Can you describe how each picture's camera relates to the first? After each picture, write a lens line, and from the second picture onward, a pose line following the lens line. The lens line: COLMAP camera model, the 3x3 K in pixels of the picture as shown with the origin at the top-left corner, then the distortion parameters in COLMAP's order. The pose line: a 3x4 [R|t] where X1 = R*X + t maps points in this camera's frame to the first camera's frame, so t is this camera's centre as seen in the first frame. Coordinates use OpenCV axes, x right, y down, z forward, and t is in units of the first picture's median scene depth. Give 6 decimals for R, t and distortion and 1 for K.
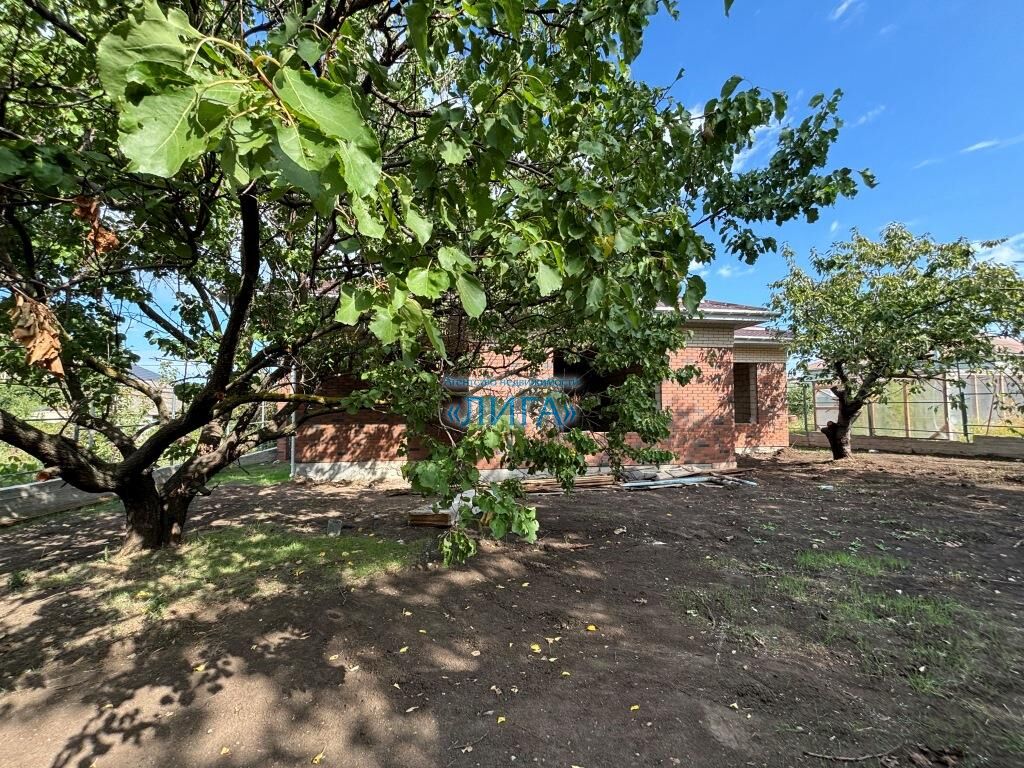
lens RADIAL K [[405.9, 0, 502.7], [0, 405.9, 383.9], [0, 0, 1]] dist [-0.000304, 0.000194]
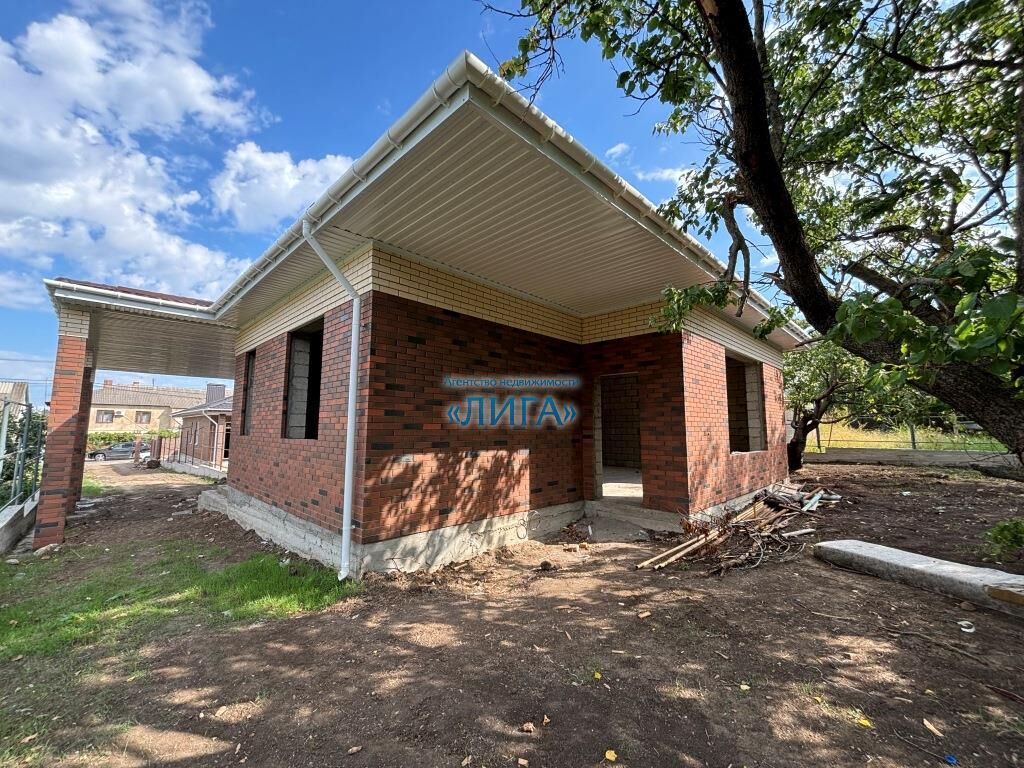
lens RADIAL K [[405.9, 0, 511.1], [0, 405.9, 383.8], [0, 0, 1]] dist [-0.000304, 0.000194]
pose [[0.807090, 0.070037, 0.586260, -0.636068], [-0.033516, 0.996773, -0.072938, 0.048038], [-0.589477, 0.039218, 0.806833, 0.536934]]
